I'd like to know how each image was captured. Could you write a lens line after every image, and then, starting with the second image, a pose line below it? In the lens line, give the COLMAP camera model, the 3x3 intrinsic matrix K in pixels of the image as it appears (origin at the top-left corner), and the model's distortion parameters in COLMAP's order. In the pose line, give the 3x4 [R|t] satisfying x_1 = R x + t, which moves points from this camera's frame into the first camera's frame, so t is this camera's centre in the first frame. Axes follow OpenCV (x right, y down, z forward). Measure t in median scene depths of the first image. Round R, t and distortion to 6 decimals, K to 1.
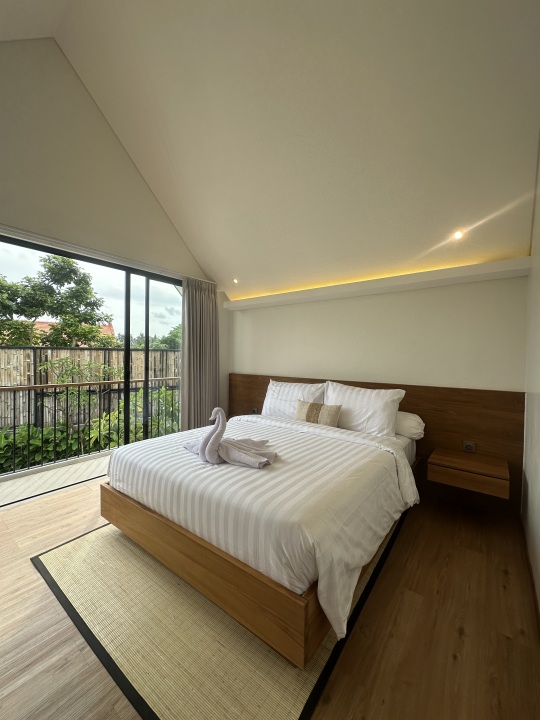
lens RADIAL K [[288.4, 0, 271.5], [0, 288.4, 357.8], [0, 0, 1]] dist [0.000070, -0.000176]
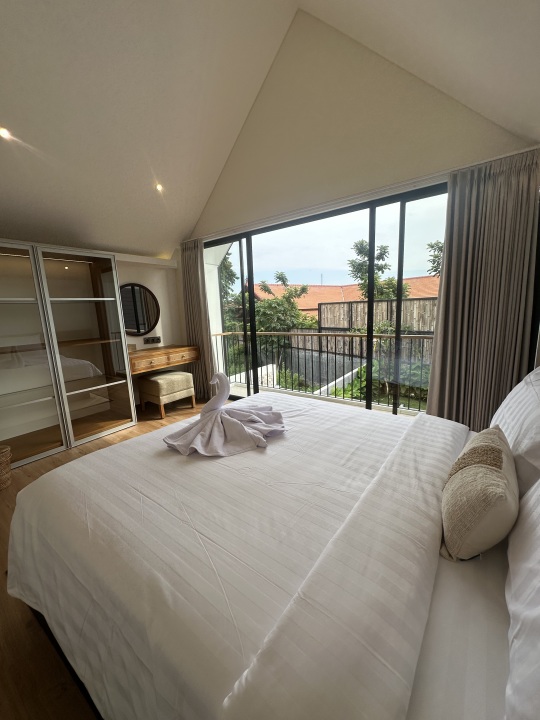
lens RADIAL K [[288.4, 0, 271.5], [0, 288.4, 357.8], [0, 0, 1]] dist [0.000070, -0.000176]
pose [[-0.003667, 0.166181, -0.986088, 0.413209], [0.027457, 0.985740, 0.166020, -0.011442], [0.999616, -0.026467, -0.008177, 0.705568]]
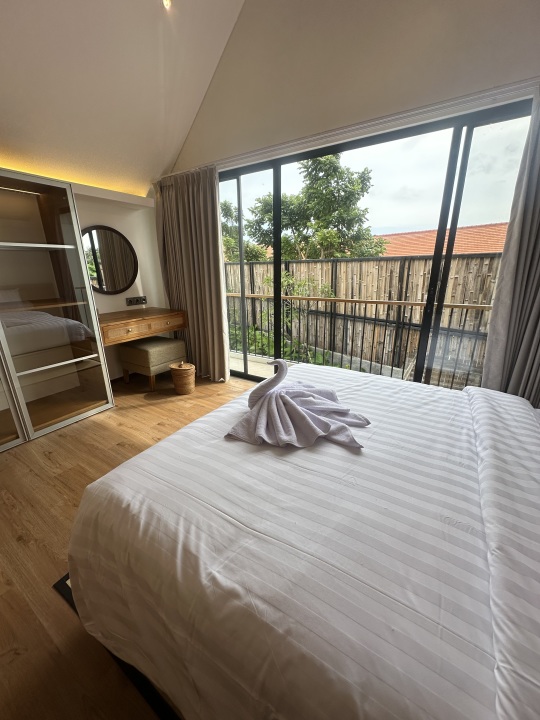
lens RADIAL K [[288.4, 0, 272.2], [0, 288.4, 364.4], [0, 0, 1]] dist [-0.013565, 0.000153]
pose [[0.075699, 0.302633, -0.950096, 0.253439], [-0.006507, 0.952960, 0.303026, 0.005168], [0.997110, -0.016757, 0.074107, 0.620259]]
